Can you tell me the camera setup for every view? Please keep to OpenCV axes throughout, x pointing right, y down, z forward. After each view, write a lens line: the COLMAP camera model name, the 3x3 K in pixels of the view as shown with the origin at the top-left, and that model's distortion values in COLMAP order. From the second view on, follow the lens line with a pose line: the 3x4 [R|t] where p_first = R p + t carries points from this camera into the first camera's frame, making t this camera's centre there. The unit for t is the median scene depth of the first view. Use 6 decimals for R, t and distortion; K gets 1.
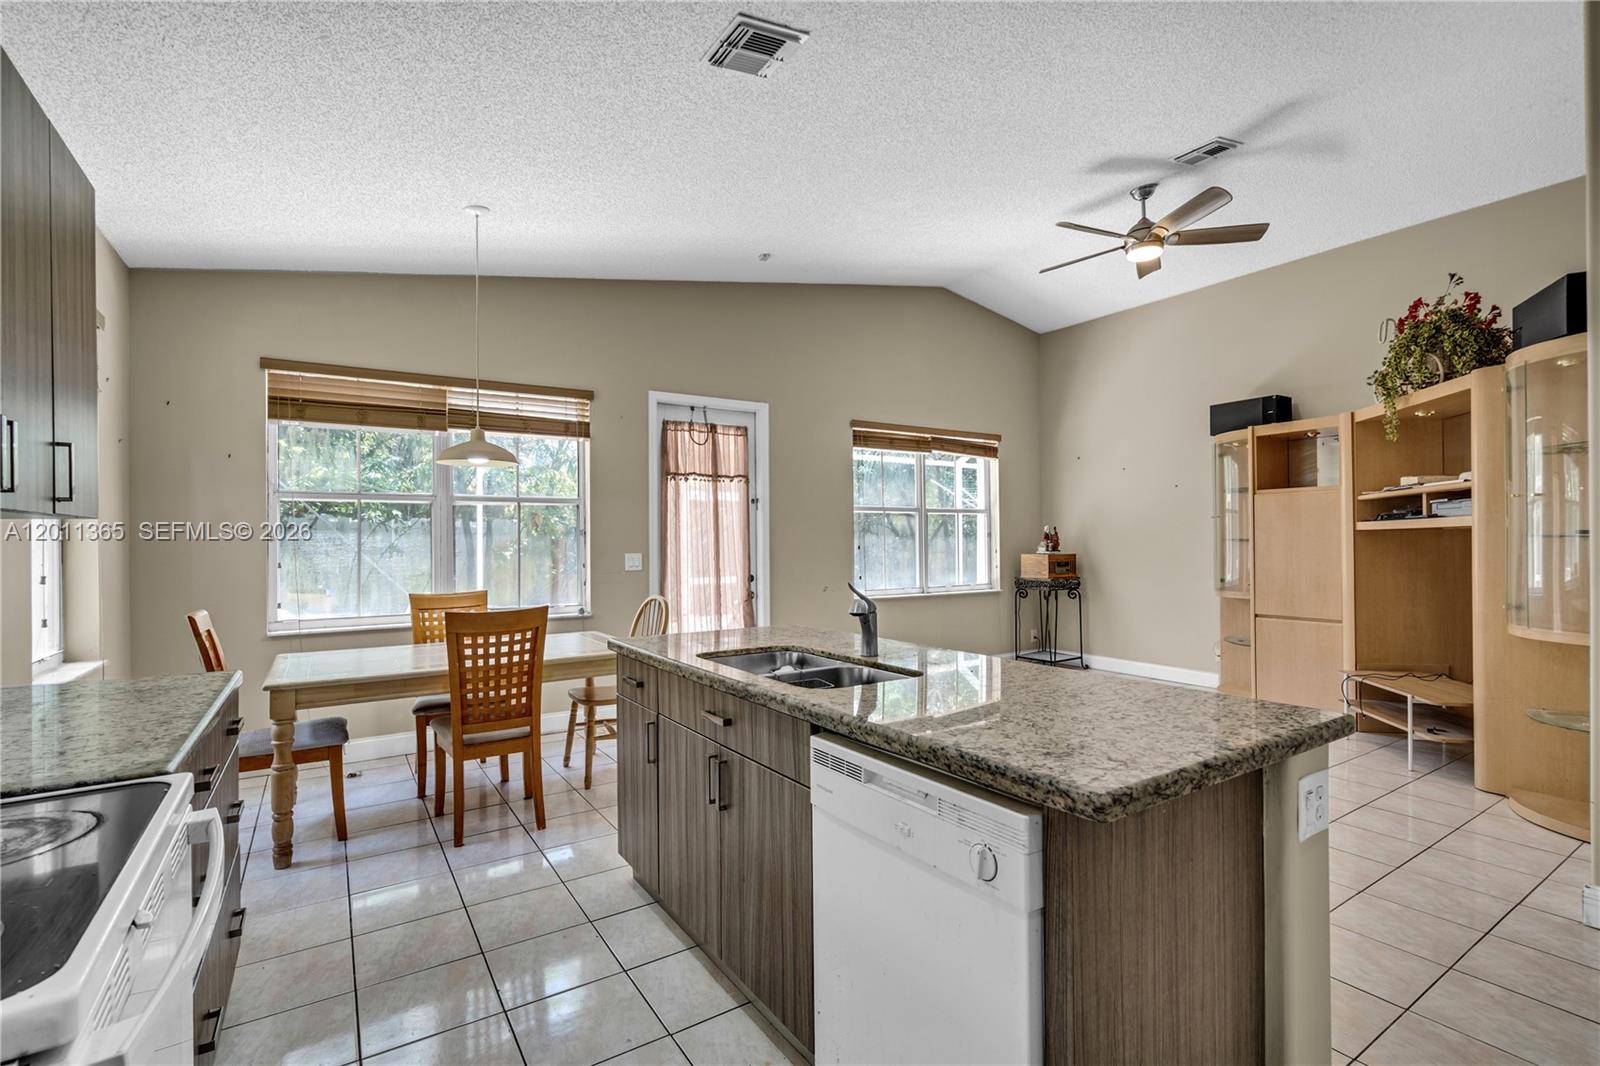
lens RADIAL K [[725.1, 0, 793.1], [0, 725.1, 537.3], [0, 0, 1]] dist [-0.005375, 0.002006]
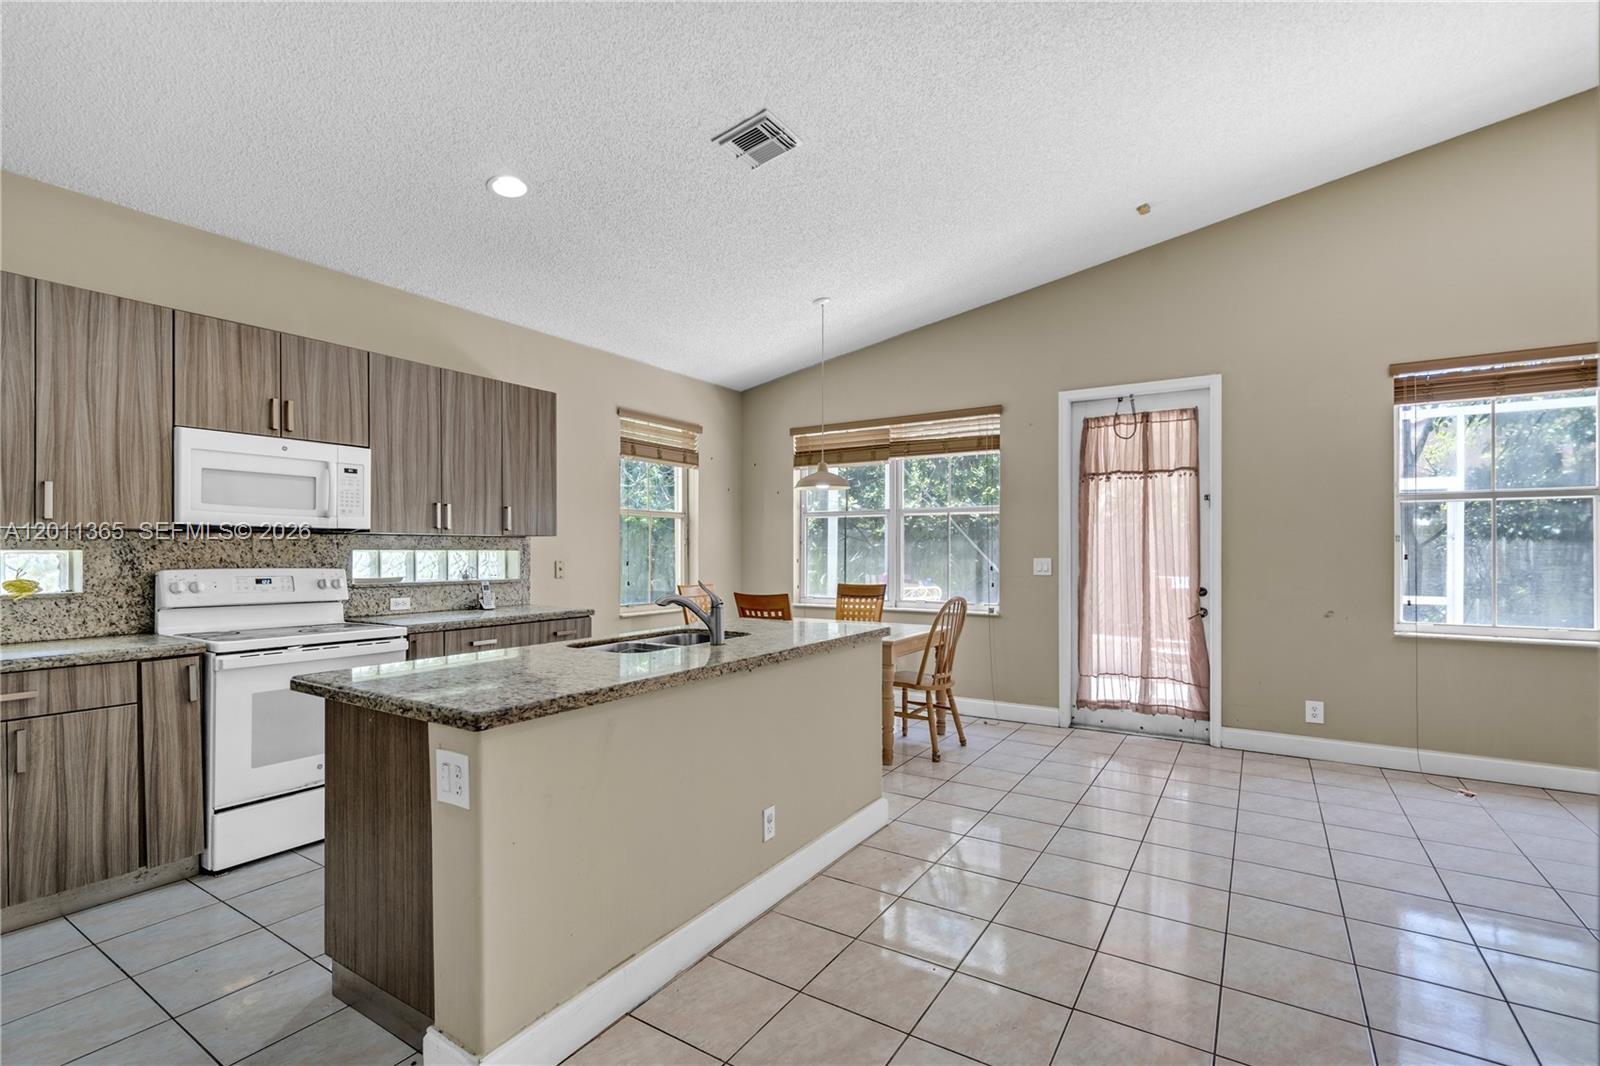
lens RADIAL K [[725.1, 0, 798.0], [0, 725.1, 551.3], [0, 0, 1]] dist [-0.005375, 0.002006]
pose [[0.425719, 0.006682, -0.904831, 0.513123], [0.001091, 0.999968, 0.007899, 0.004238], [0.904855, -0.004350, 0.425698, 0.252817]]
